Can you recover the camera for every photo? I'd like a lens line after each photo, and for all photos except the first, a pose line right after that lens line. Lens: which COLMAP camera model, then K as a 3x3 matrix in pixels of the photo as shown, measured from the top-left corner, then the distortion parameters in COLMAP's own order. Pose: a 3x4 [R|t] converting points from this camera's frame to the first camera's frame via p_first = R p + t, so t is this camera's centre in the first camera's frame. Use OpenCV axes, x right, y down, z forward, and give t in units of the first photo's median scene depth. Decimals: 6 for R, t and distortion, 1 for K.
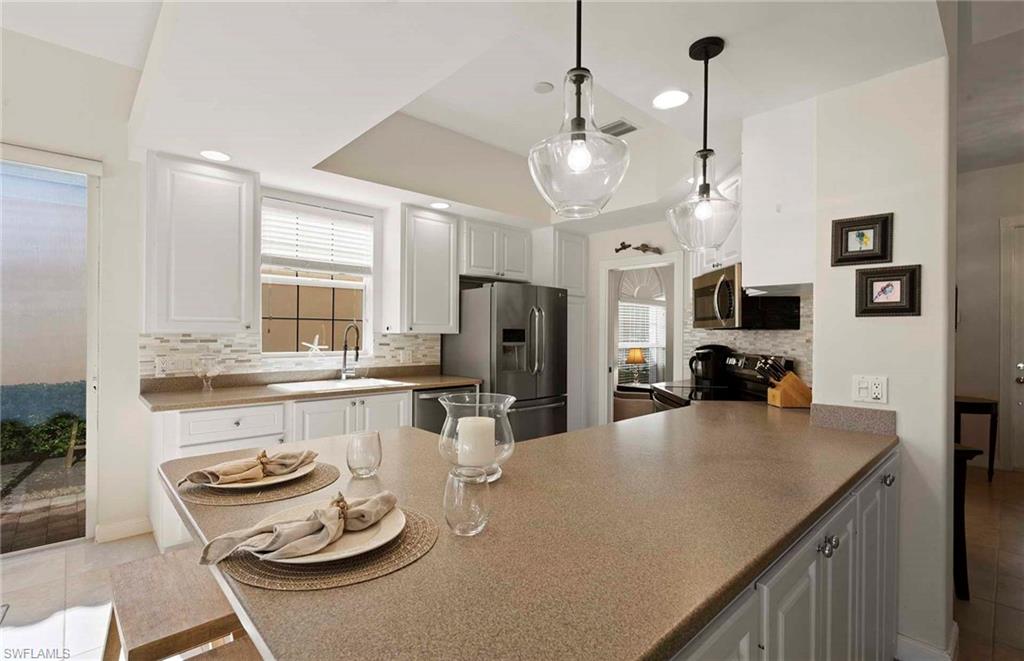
lens RADIAL K [[470.3, 0, 509.7], [0, 470.3, 333.5], [0, 0, 1]] dist [-0.002286, -0.000646]
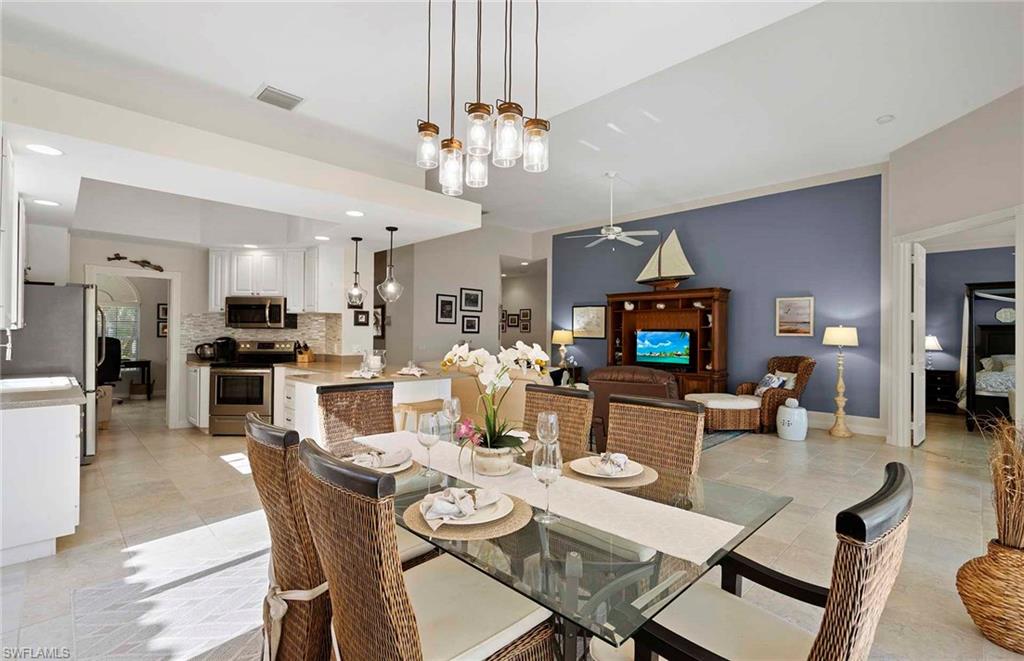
lens RADIAL K [[467.4, 0, 508.5], [0, 467.4, 331.3], [0, 0, 1]] dist [-0.000998, 0.000521]
pose [[-0.023161, -0.000573, 0.999732, -1.331736], [-0.007344, 0.999973, 0.000403, -0.004394], [-0.999705, -0.007332, -0.023165, 0.032657]]
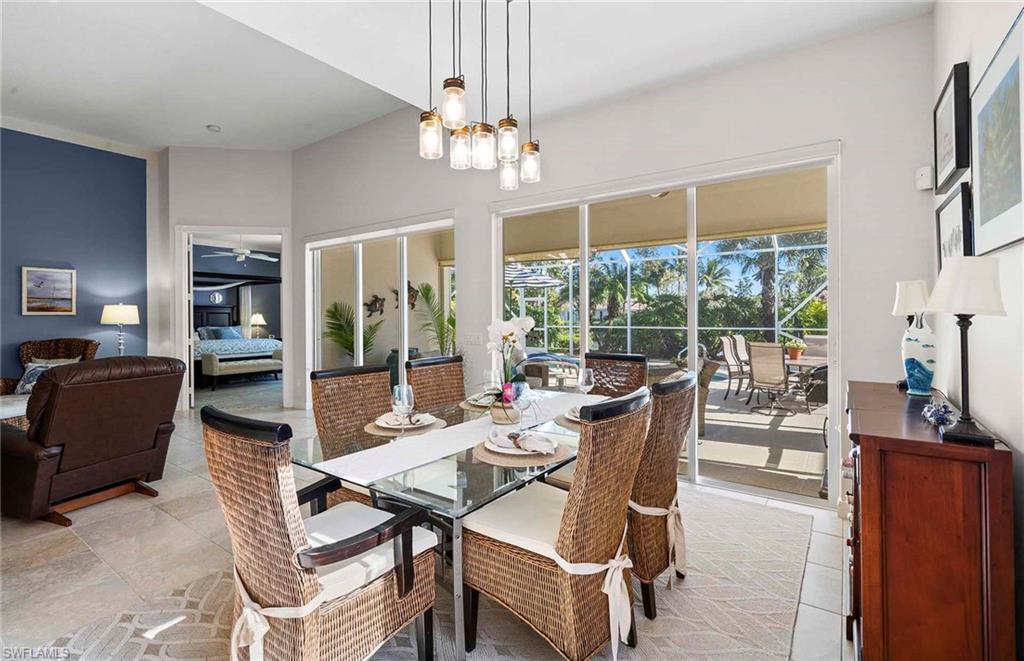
lens RADIAL K [[469.7, 0, 508.5], [0, 469.7, 317.2], [0, 0, 1]] dist [-0.002184, -0.000393]
pose [[-0.981674, -0.000252, -0.190569, -0.677093], [-0.001194, 0.999988, 0.004832, 0.005594], [0.190566, 0.004971, -0.981662, 0.671655]]
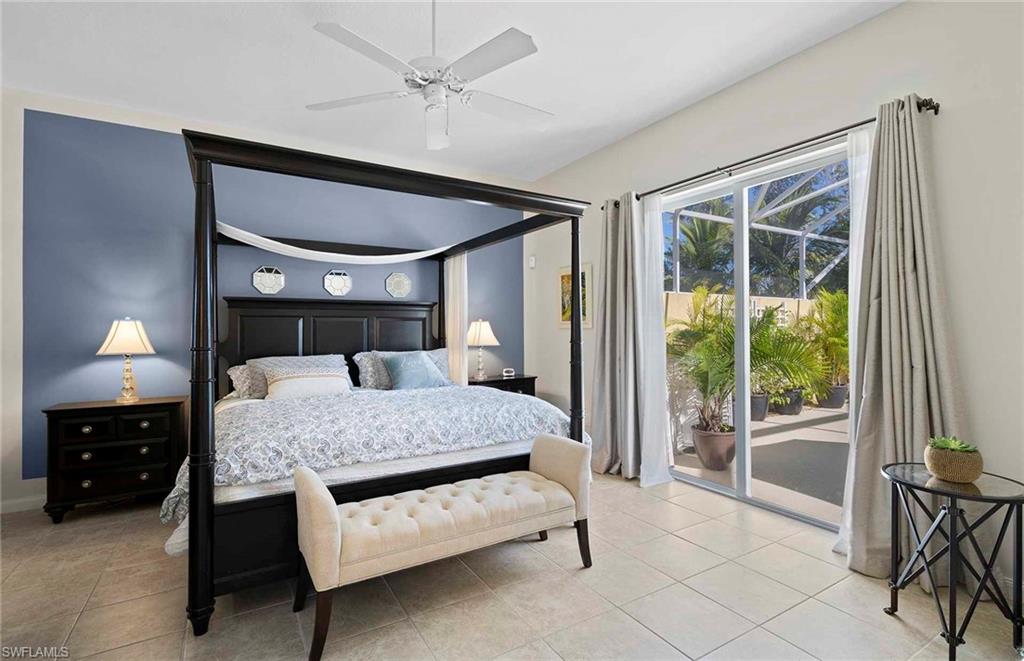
lens RADIAL K [[473.8, 0, 512.0], [0, 473.8, 330.5], [0, 0, 1]] dist [0.001393, 0.000326]
pose [[-0.976096, -0.000585, 0.217340, -0.035248], [0.000278, 0.999992, 0.003940, 0.022321], [-0.217341, 0.003906, -0.976088, -1.343028]]
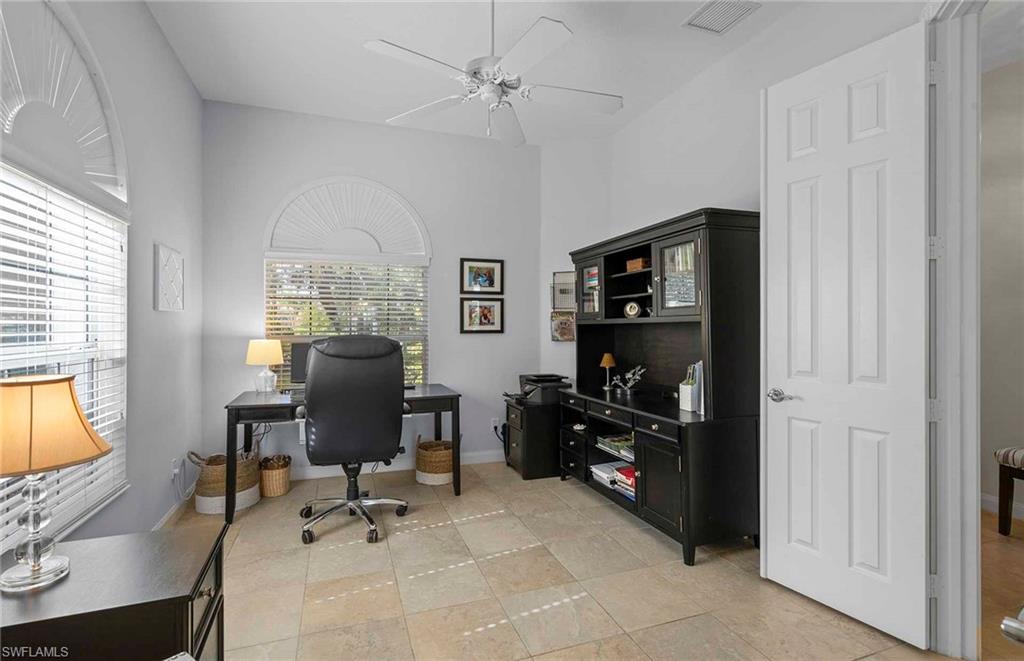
lens RADIAL K [[467.4, 0, 508.5], [0, 467.4, 331.3], [0, 0, 1]] dist [-0.000998, 0.000521]
pose [[0.395823, -0.020476, 0.918099, 0.308952], [0.005528, 0.999786, 0.019914, 0.015572], [-0.918310, -0.002808, 0.395851, 1.370170]]
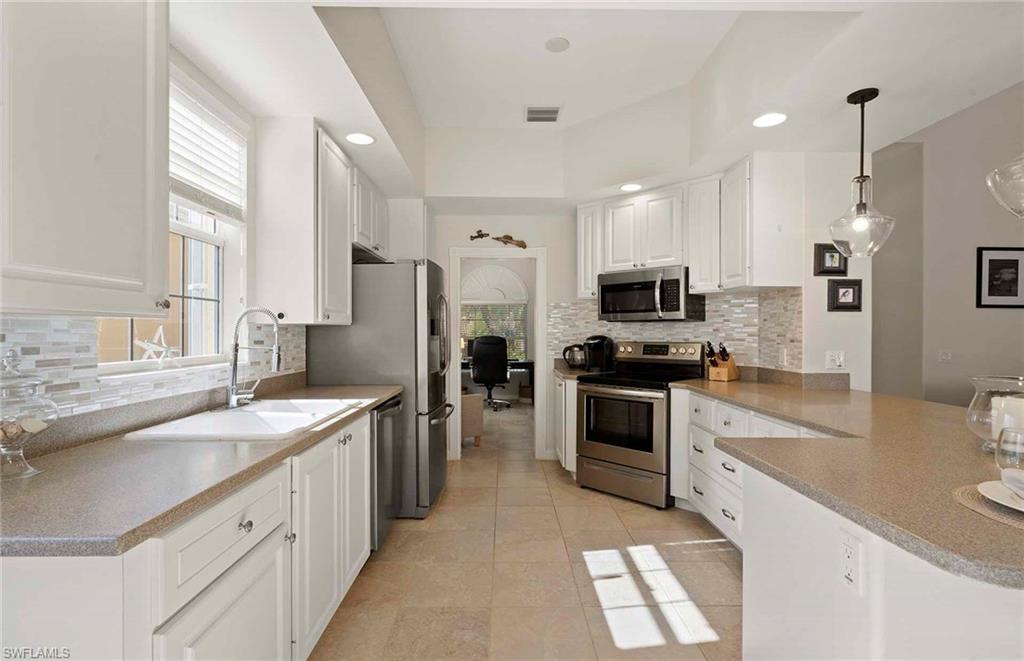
lens RADIAL K [[473.8, 0, 512.0], [0, 473.8, 330.5], [0, 0, 1]] dist [0.001393, 0.000326]
pose [[0.672863, -0.004098, 0.739756, -0.579643], [0.003545, 0.999991, 0.002315, 0.009628], [-0.739759, 0.001064, 0.672871, 0.415496]]
